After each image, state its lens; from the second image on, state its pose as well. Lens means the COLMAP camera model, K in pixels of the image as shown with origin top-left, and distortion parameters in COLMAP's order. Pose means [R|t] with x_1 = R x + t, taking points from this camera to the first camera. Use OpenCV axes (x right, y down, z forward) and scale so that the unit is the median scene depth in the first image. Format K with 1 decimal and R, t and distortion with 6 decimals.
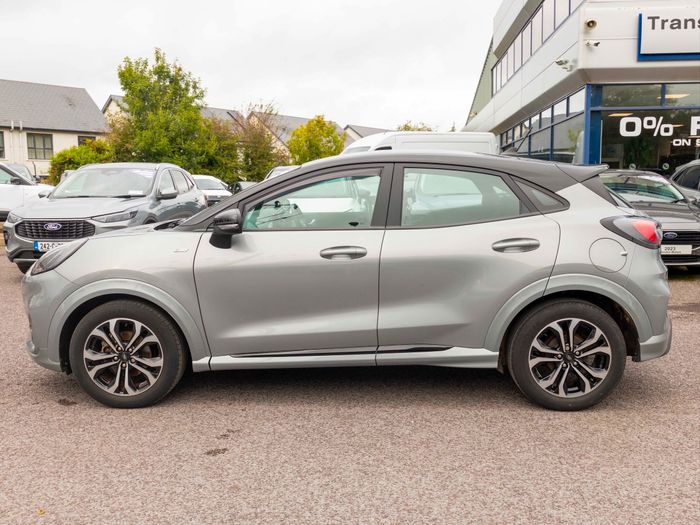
lens RADIAL K [[628.9, 0, 350.0], [0, 628.9, 262.5], [0, 0, 1]] dist [-0.001428, 0.009301]
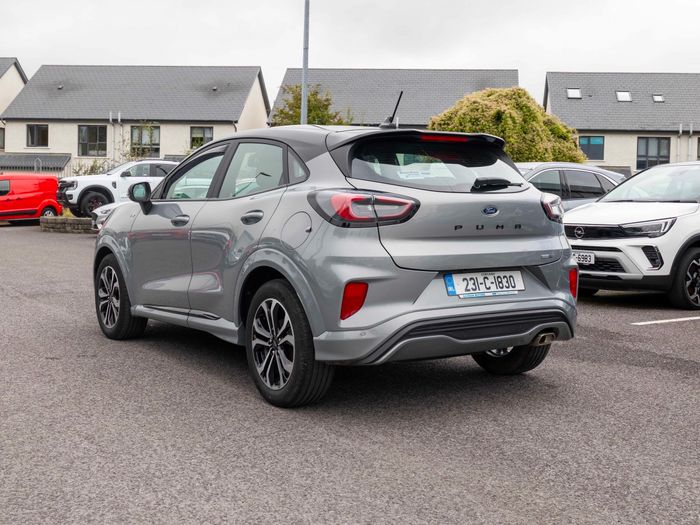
lens RADIAL K [[879.8, 0, 350.0], [0, 879.8, 262.5], [0, 0, 1]] dist [-0.035094, -0.060679]
pose [[0.579519, 0.066727, -0.812222, 1.392223], [-0.118000, 0.993010, -0.002614, 0.025608], [0.806371, 0.097357, 0.583342, 0.334992]]
